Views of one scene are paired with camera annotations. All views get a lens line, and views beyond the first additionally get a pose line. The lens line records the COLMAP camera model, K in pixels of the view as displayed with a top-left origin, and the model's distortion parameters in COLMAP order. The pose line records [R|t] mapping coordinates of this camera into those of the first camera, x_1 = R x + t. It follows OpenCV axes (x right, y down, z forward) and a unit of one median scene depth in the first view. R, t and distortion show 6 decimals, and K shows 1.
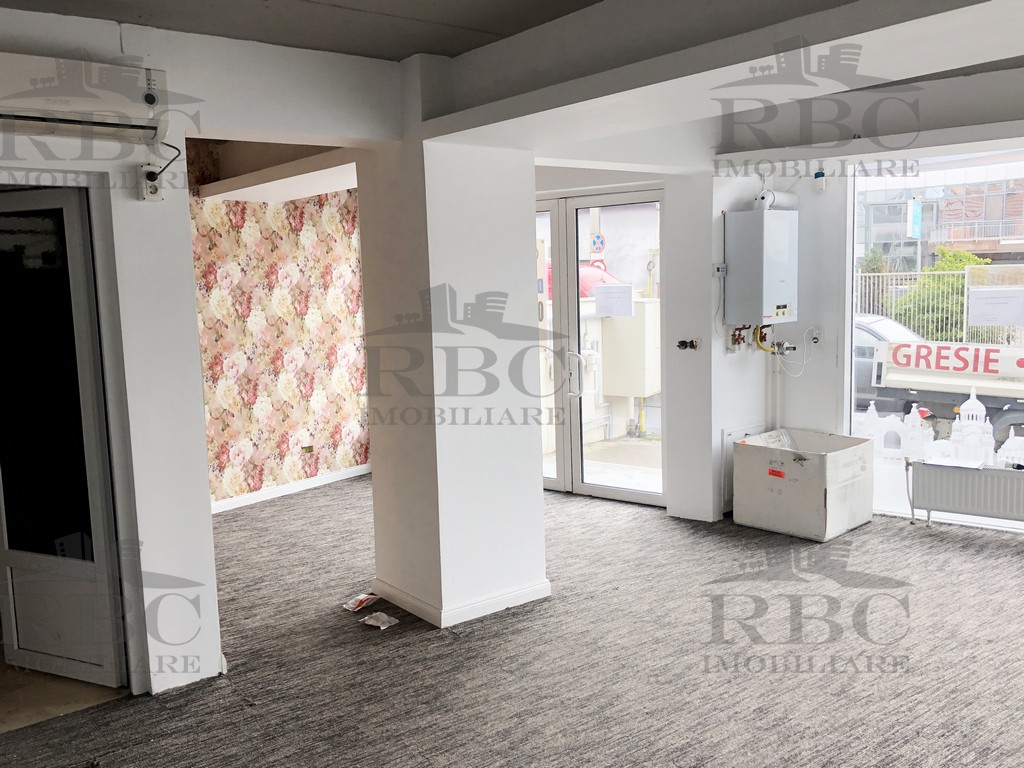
lens RADIAL K [[908.9, 0, 500.3], [0, 908.9, 382.5], [0, 0, 1]] dist [0.003675, -0.012321]
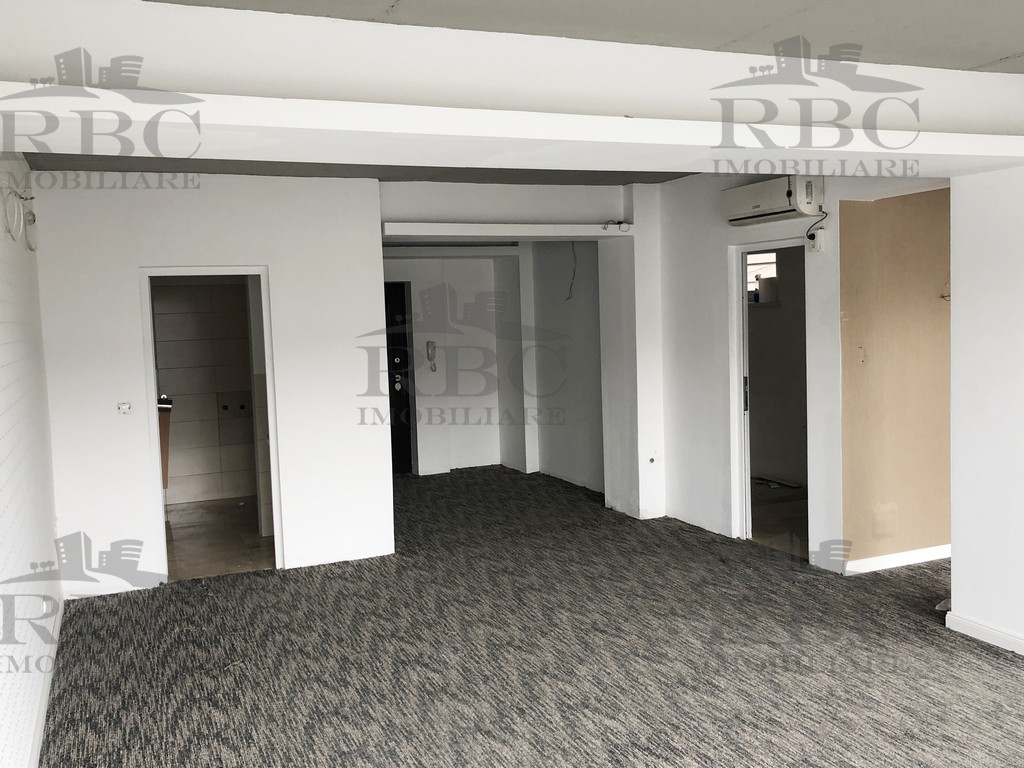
lens RADIAL K [[908.9, 0, 511.2], [0, 908.9, 383.0], [0, 0, 1]] dist [0.003675, -0.012321]
pose [[-0.243000, 0.110286, -0.963736, 1.100117], [-0.073300, 0.988588, 0.131612, -0.123688], [0.967253, 0.102624, -0.232143, 0.742020]]
